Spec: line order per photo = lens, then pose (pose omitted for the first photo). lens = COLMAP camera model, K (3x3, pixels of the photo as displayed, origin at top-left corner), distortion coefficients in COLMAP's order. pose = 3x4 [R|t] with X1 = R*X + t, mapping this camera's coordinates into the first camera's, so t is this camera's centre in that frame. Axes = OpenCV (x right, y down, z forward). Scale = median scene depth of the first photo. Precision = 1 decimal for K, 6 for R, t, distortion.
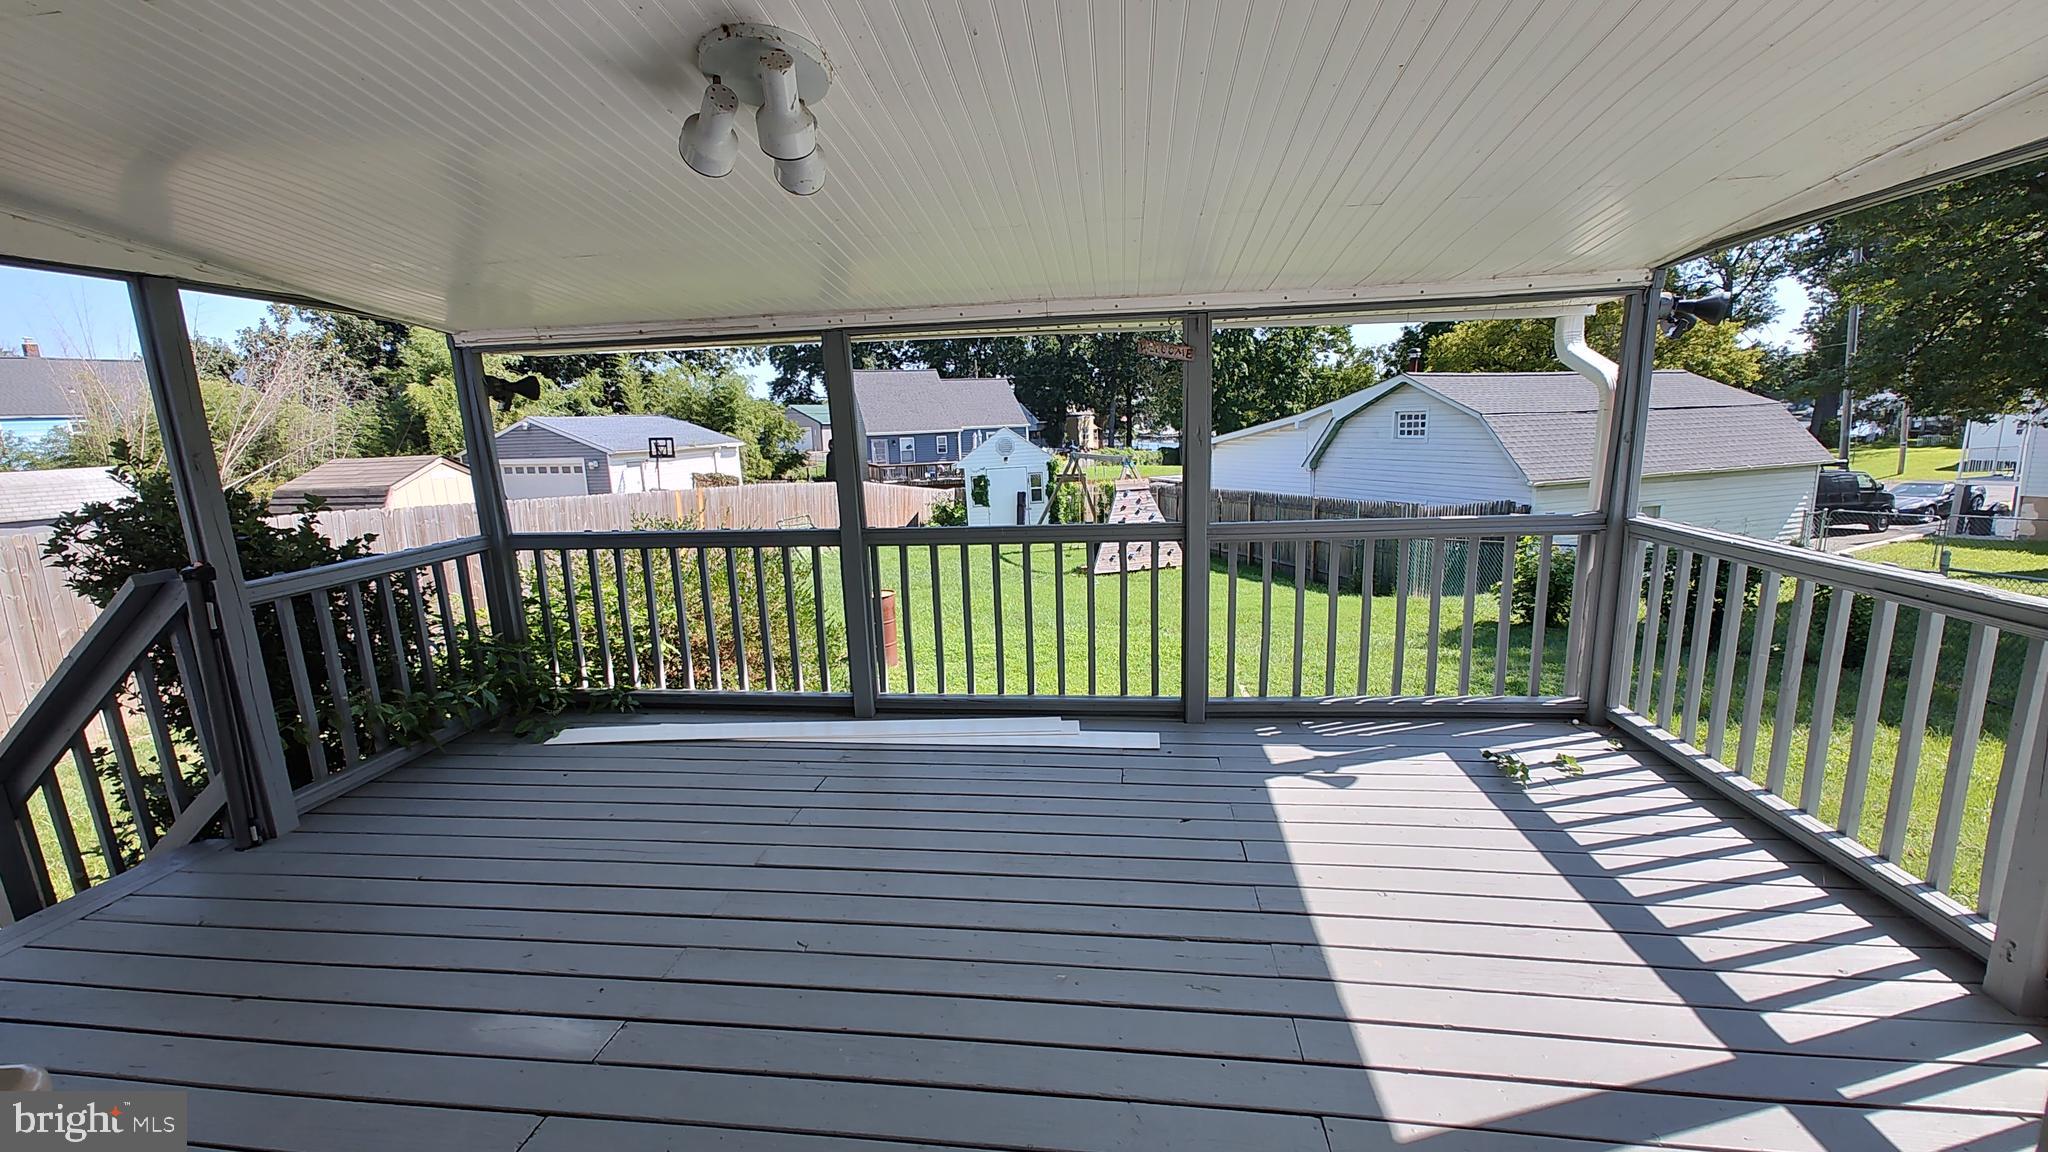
lens RADIAL K [[836.0, 0, 1025.2], [0, 836.0, 584.7], [0, 0, 1]] dist [-0.010883, 0.000193]
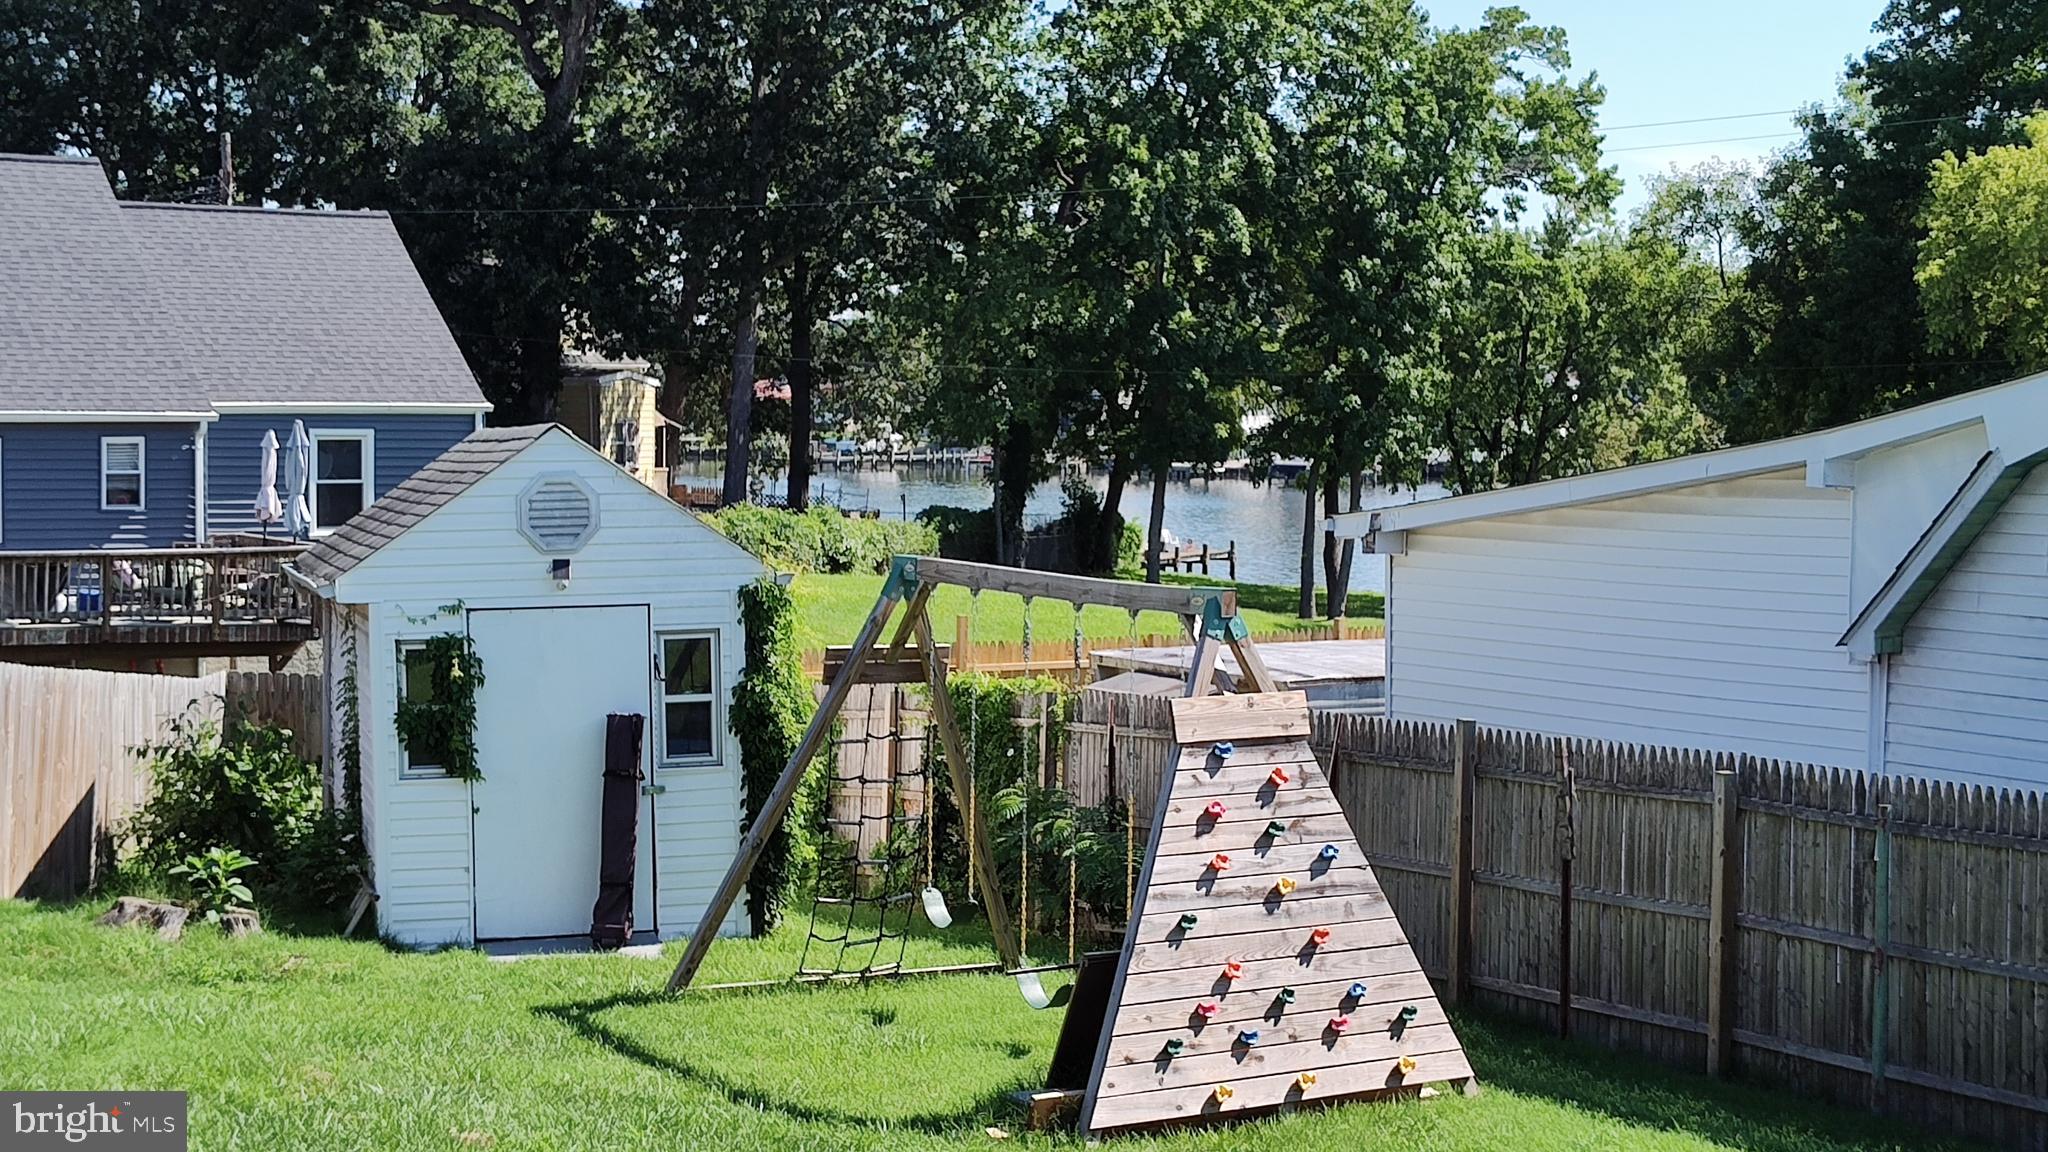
lens RADIAL K [[3193.3, 0, 1024.0], [0, 3193.3, 576.0], [0, 0, 1]] dist [0.006271, -0.016388]
pose [[0.975606, 0.032215, 0.217155, -0.086049], [-0.002370, 0.990662, -0.136319, -0.030157], [-0.219518, 0.132479, 0.966572, 0.135376]]
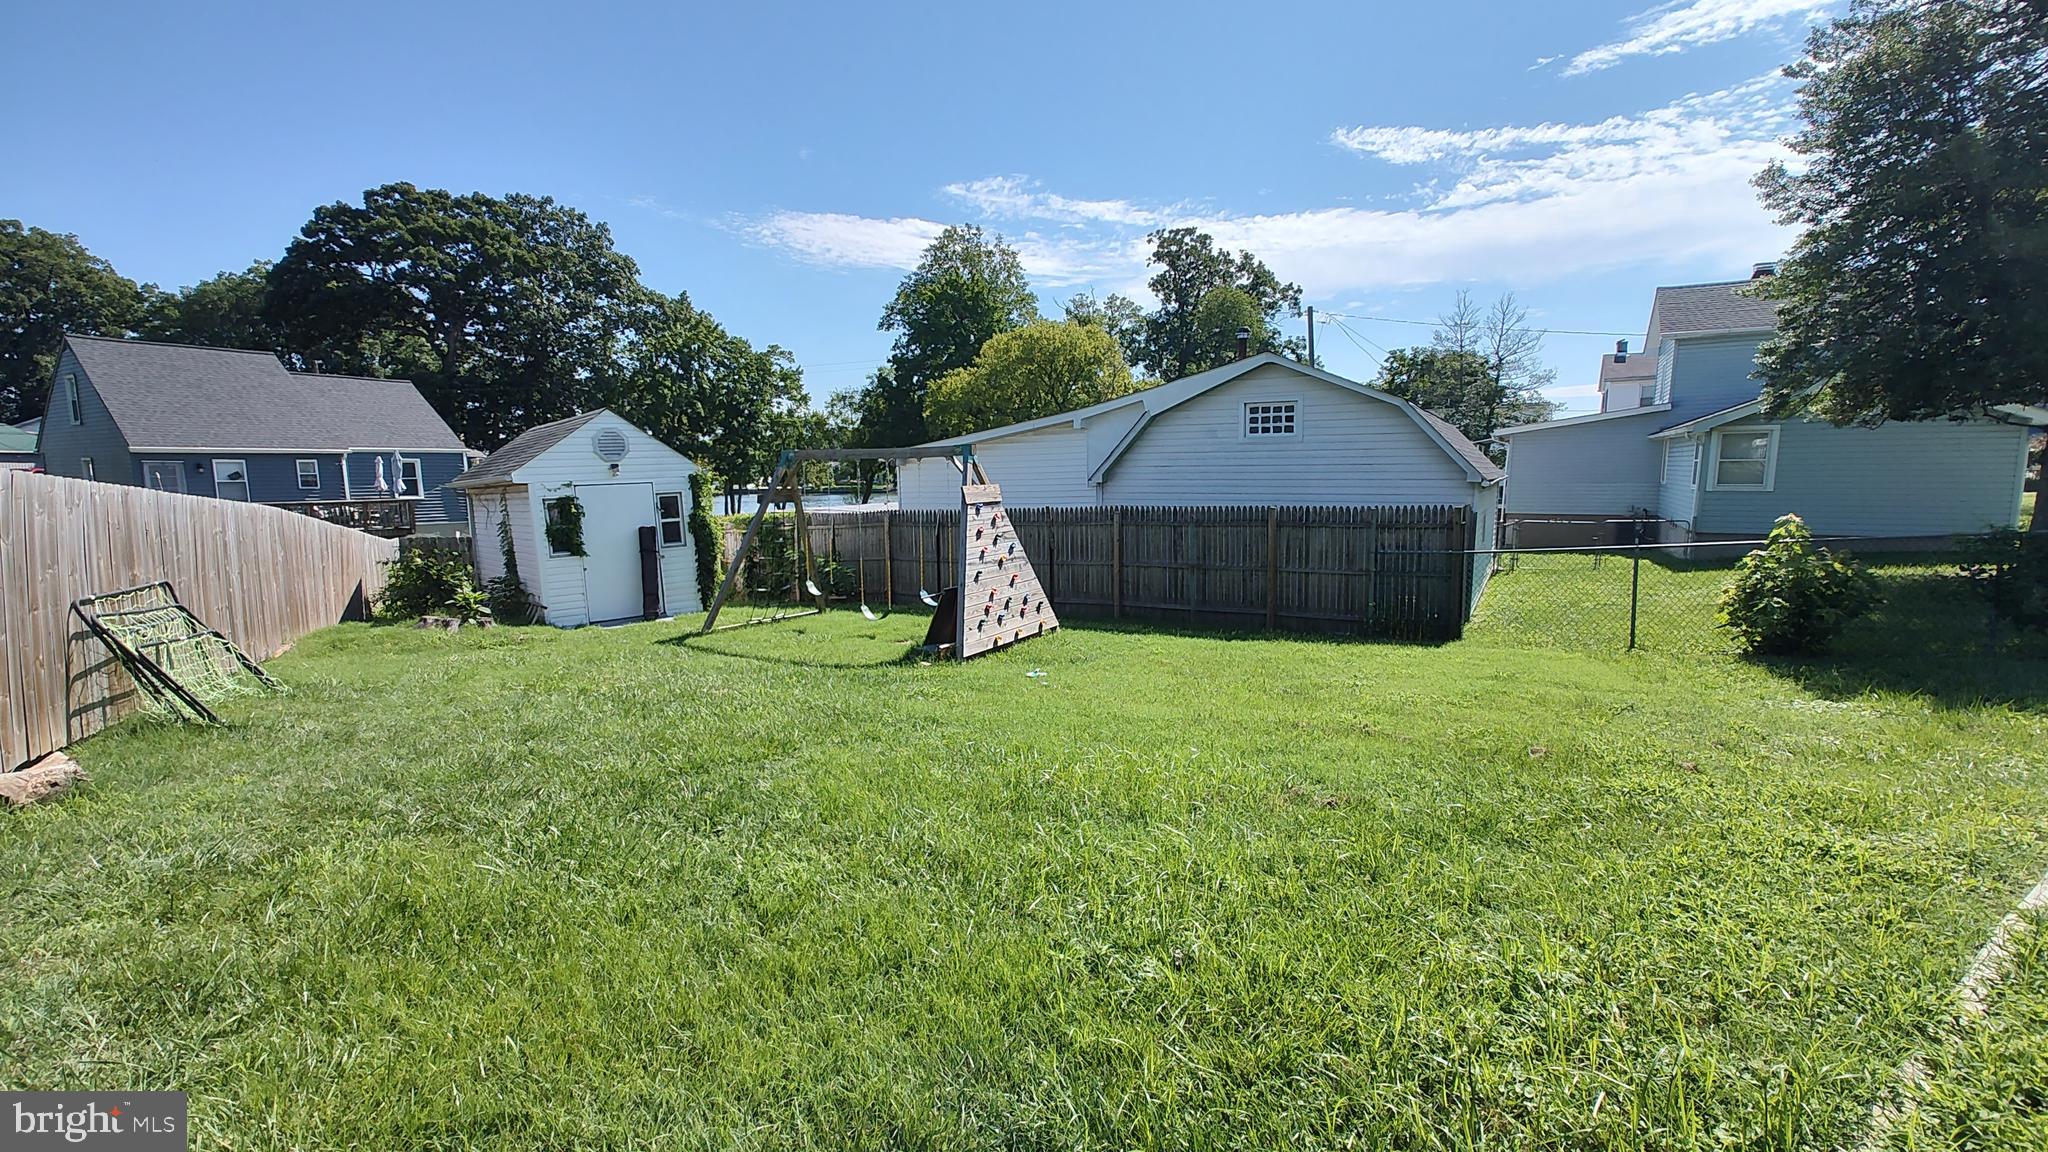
lens RADIAL K [[857.5, 0, 1015.7], [0, 857.5, 573.7], [0, 0, 1]] dist [0.000339, 0.000483]
pose [[0.781871, -0.050542, 0.621389, -0.165621], [0.103781, 0.993353, -0.049788, -0.025199], [-0.614742, 0.103416, 0.781919, 0.395309]]
